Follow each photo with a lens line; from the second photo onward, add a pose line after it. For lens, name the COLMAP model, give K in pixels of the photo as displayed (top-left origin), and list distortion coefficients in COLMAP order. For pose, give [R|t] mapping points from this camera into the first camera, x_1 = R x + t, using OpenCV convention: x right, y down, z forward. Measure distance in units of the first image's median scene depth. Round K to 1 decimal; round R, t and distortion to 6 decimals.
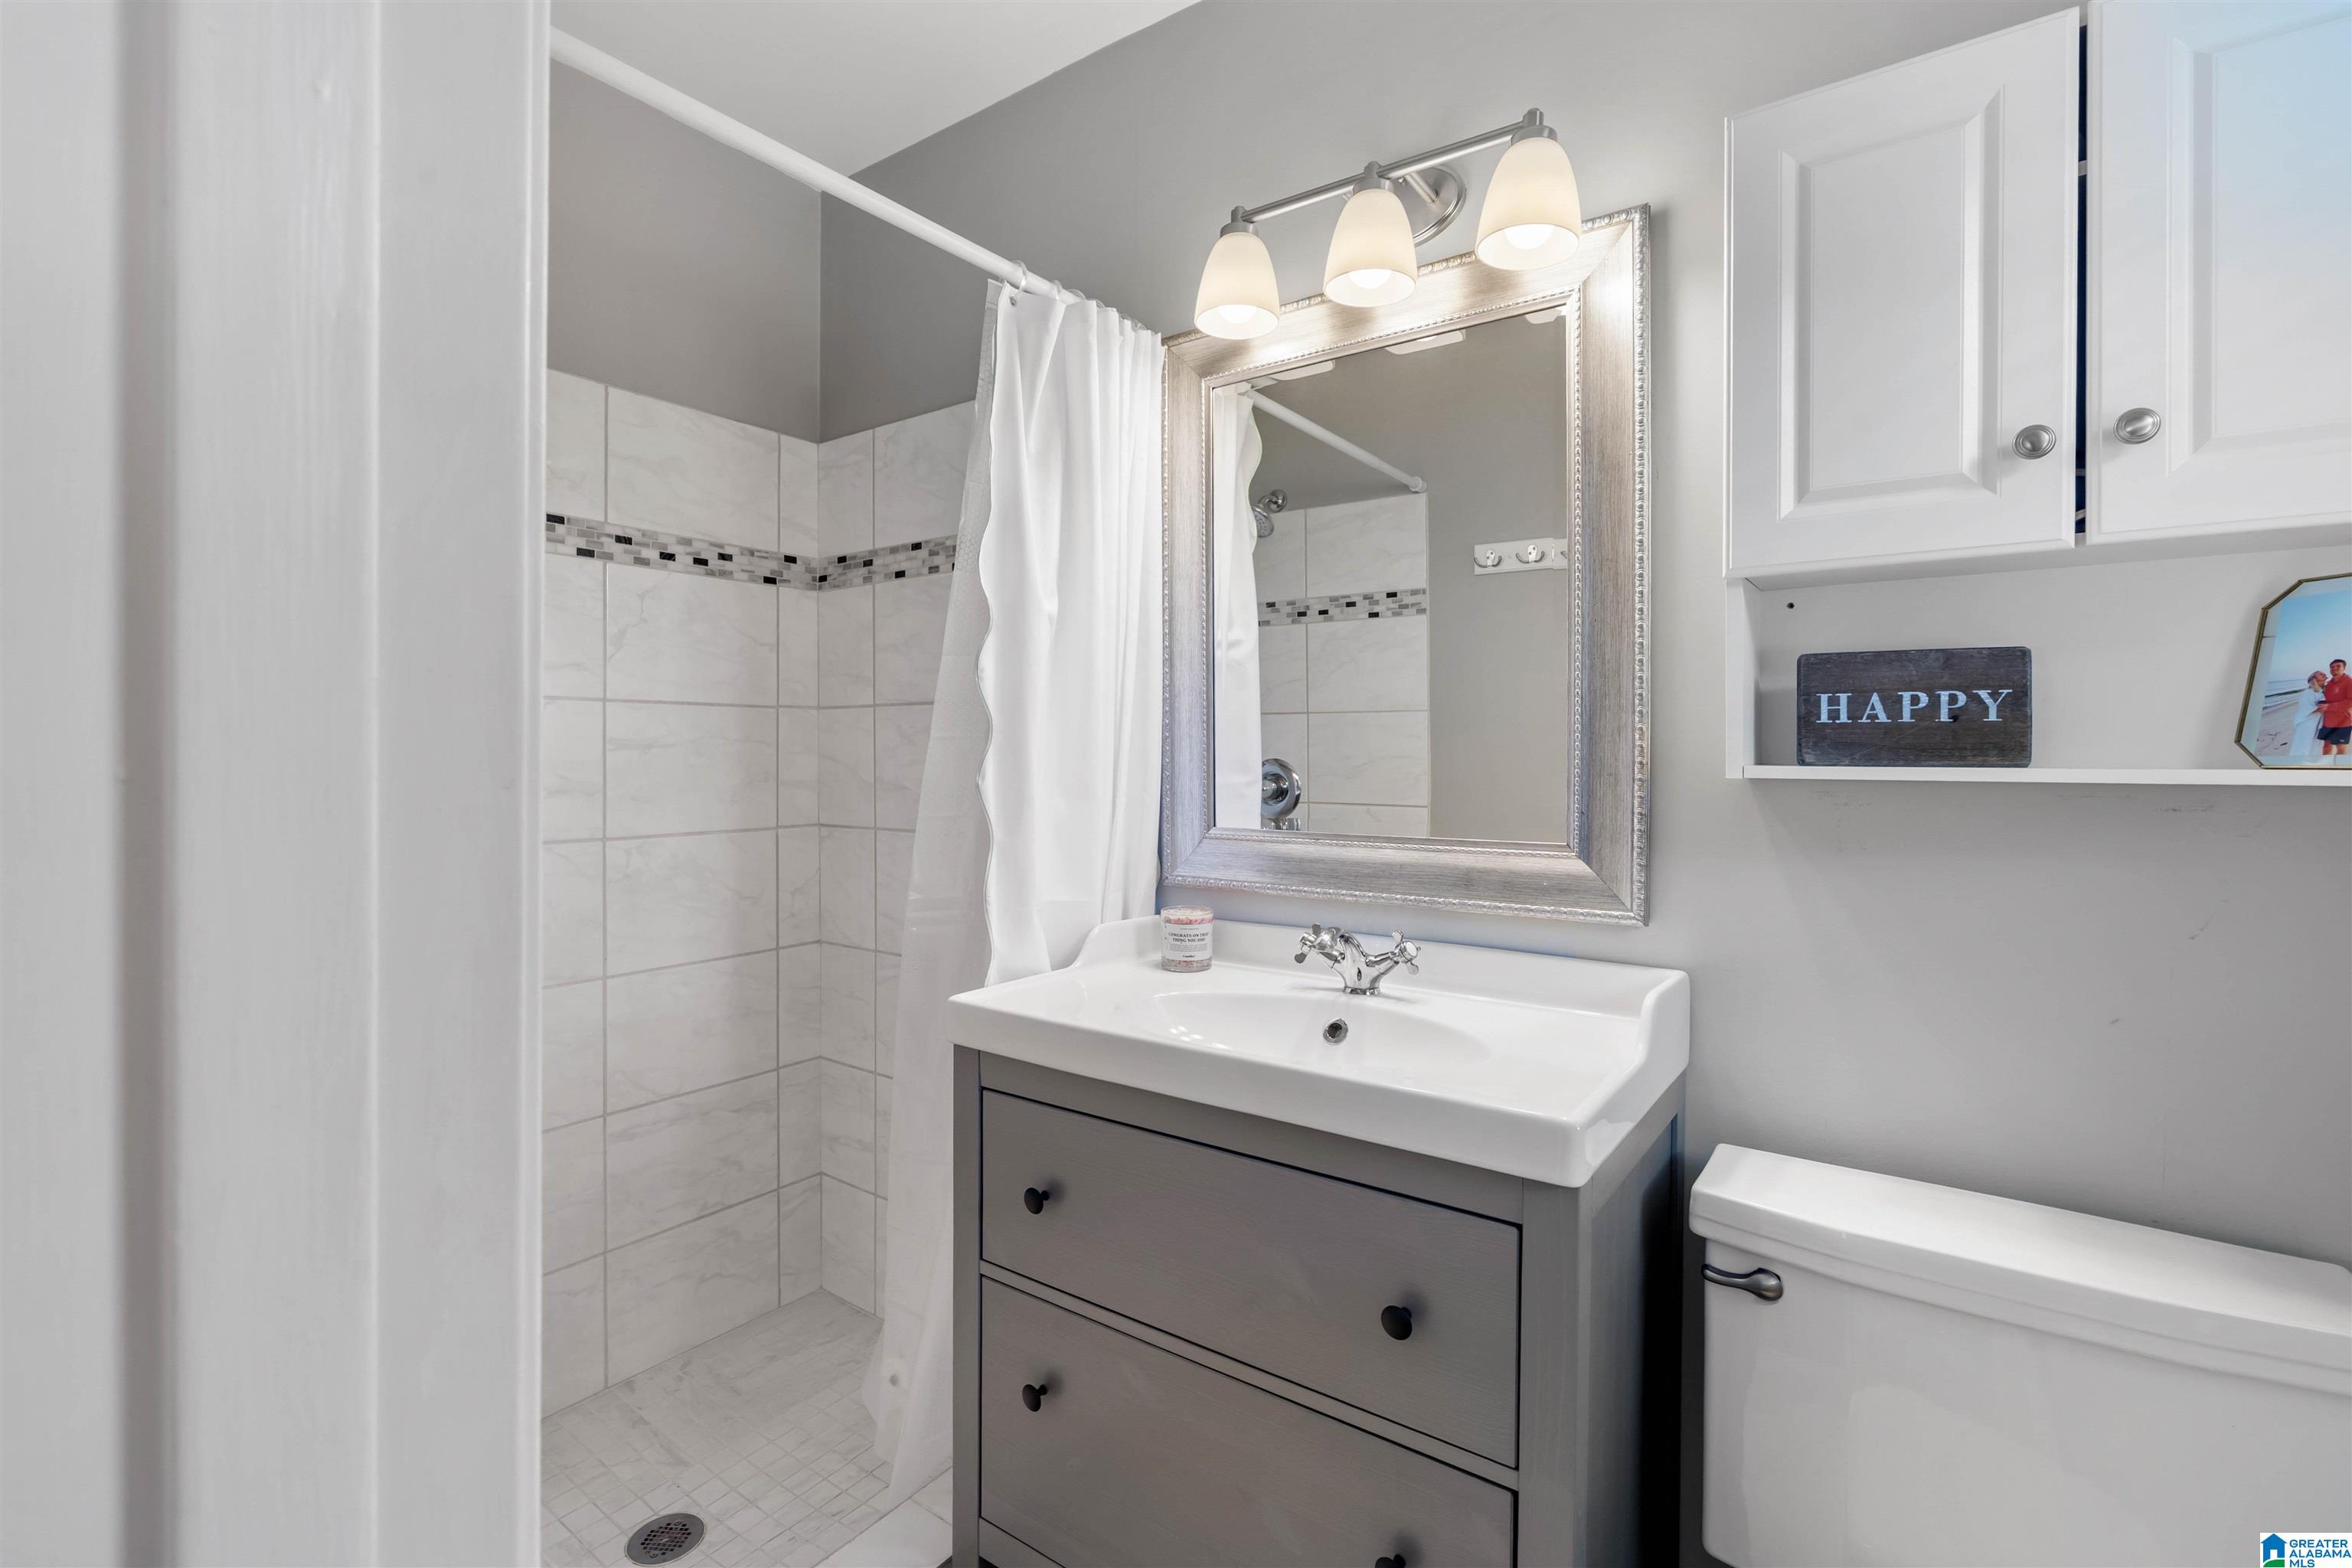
lens RADIAL K [[1078.2, 0, 1174.2], [0, 1078.2, 780.5], [0, 0, 1]] dist [-0.011070, 0.003448]
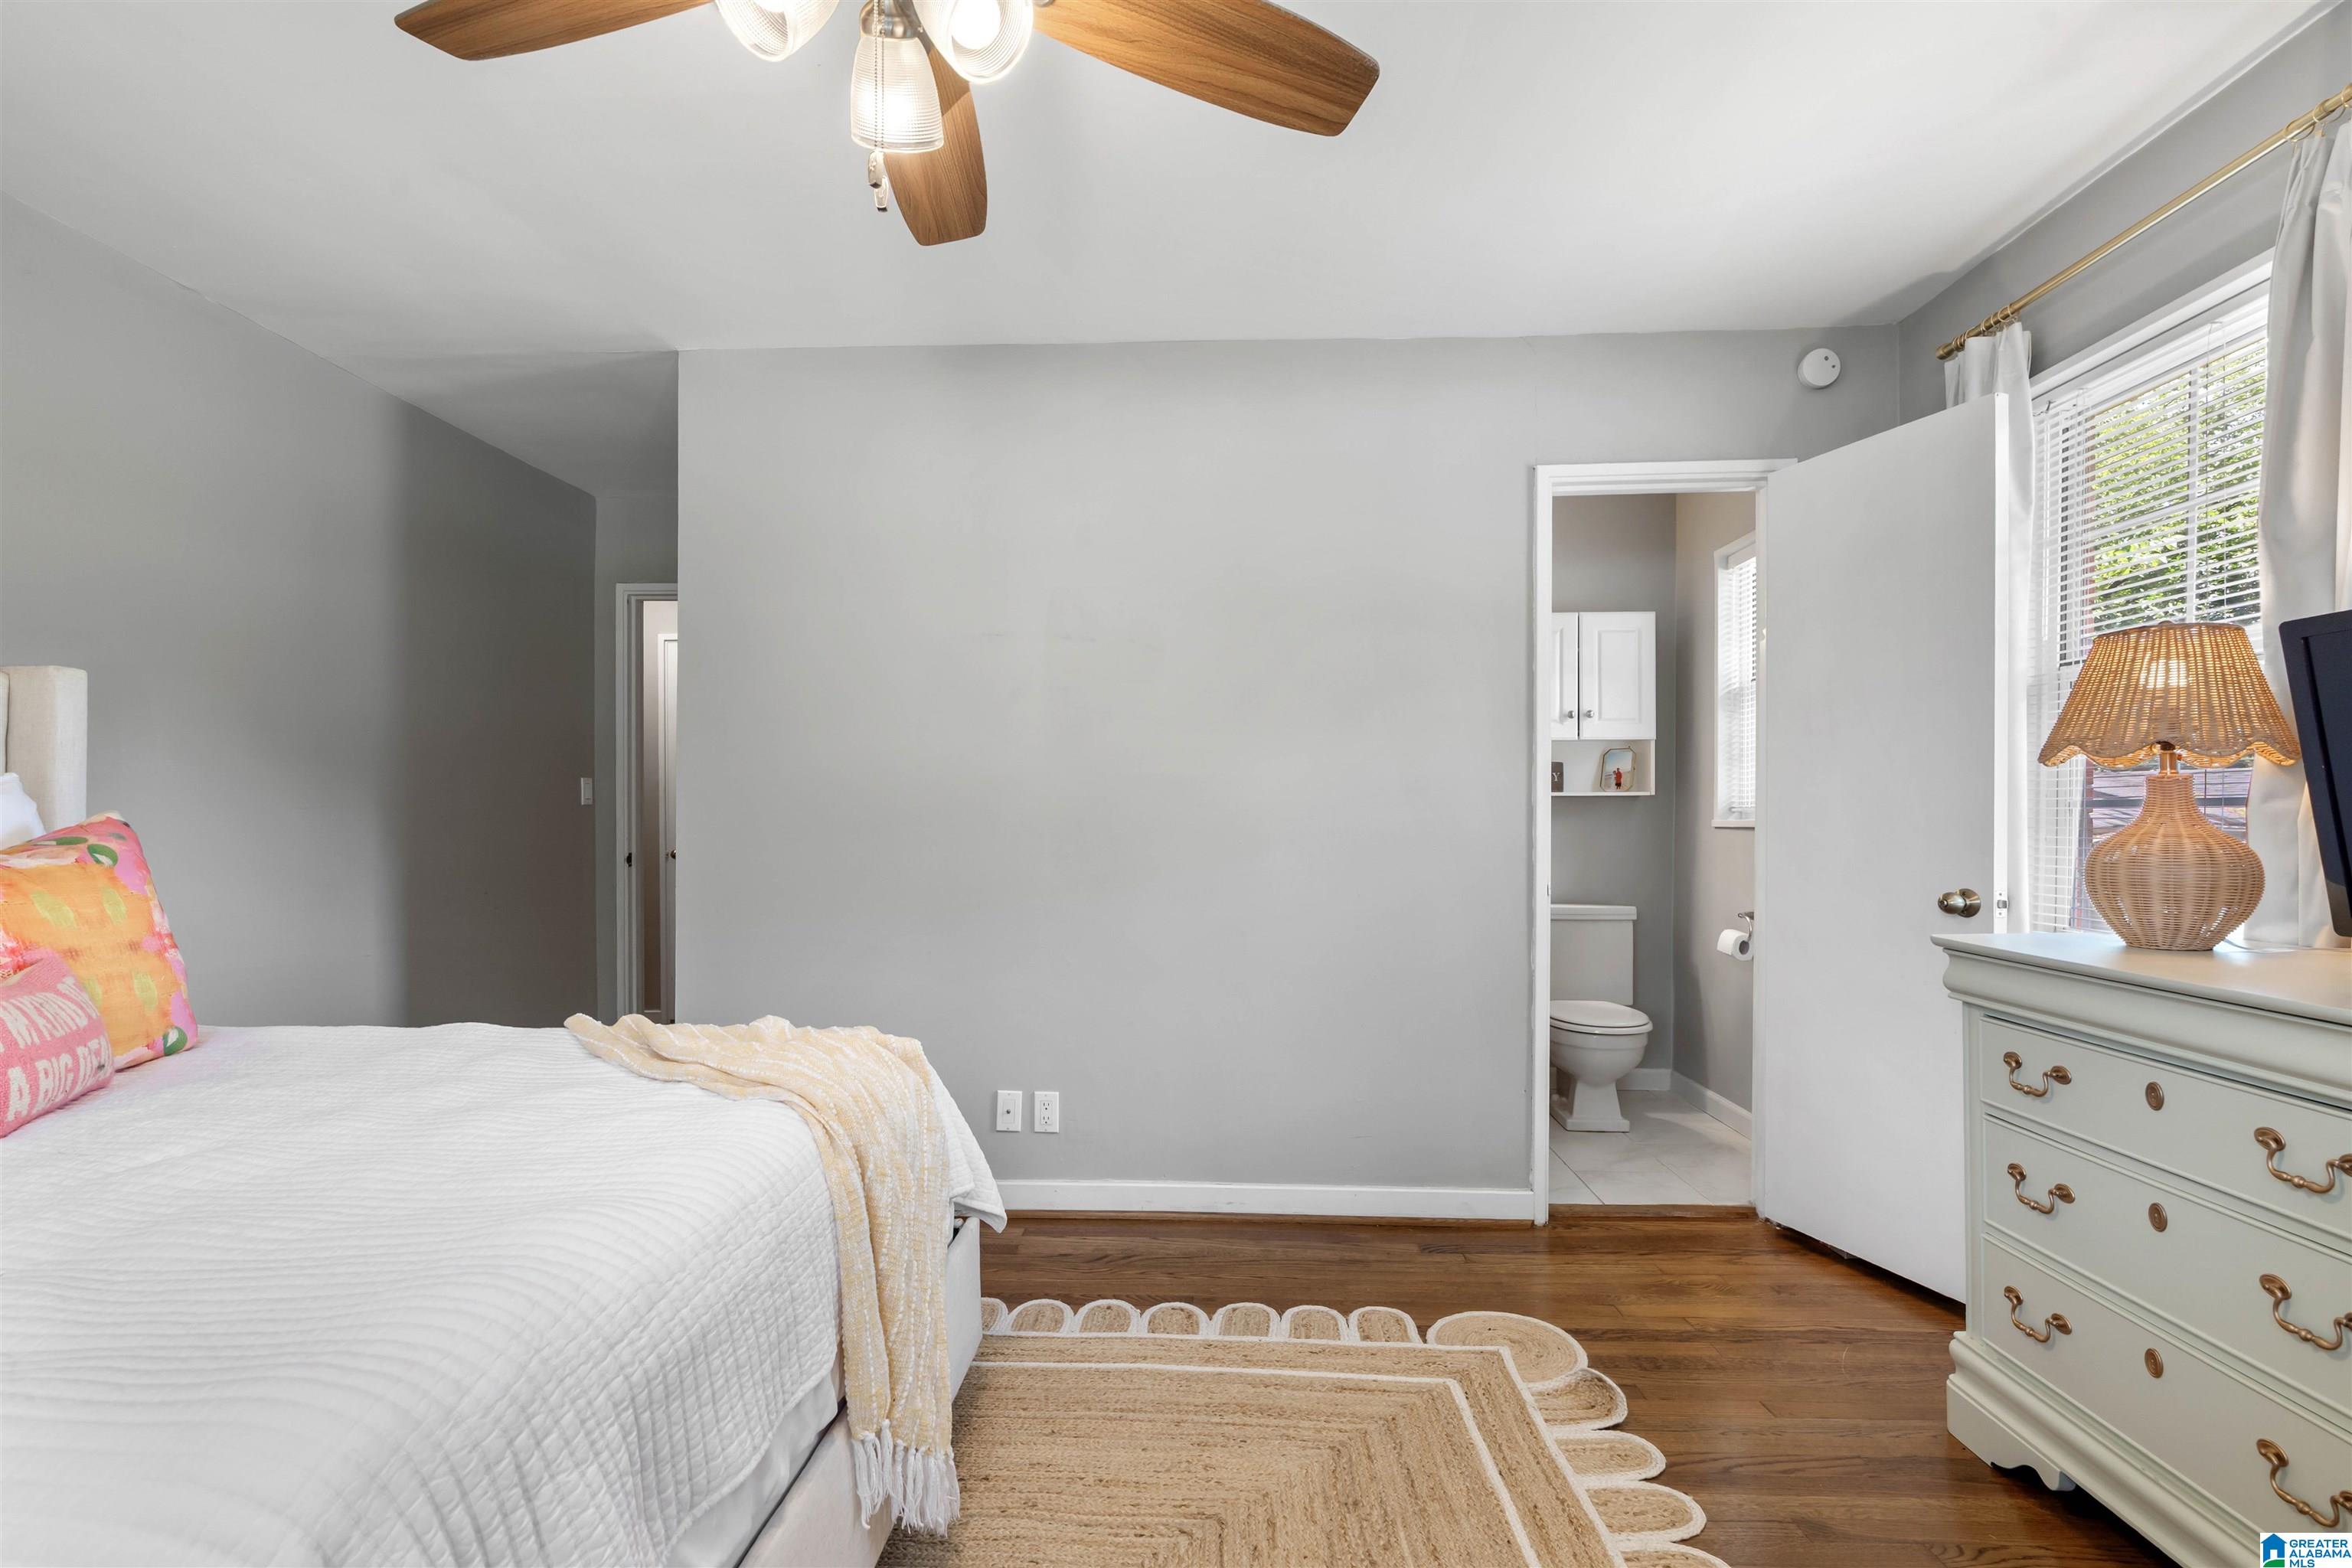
lens RADIAL K [[1078.2, 0, 1175.6], [0, 1078.2, 796.0], [0, 0, 1]] dist [-0.011070, 0.003448]
pose [[0.832313, 0.002554, 0.554301, -2.930681], [0.003166, 0.999951, -0.009361, 0.043804], [-0.554297, 0.009546, 0.832264, -1.719773]]
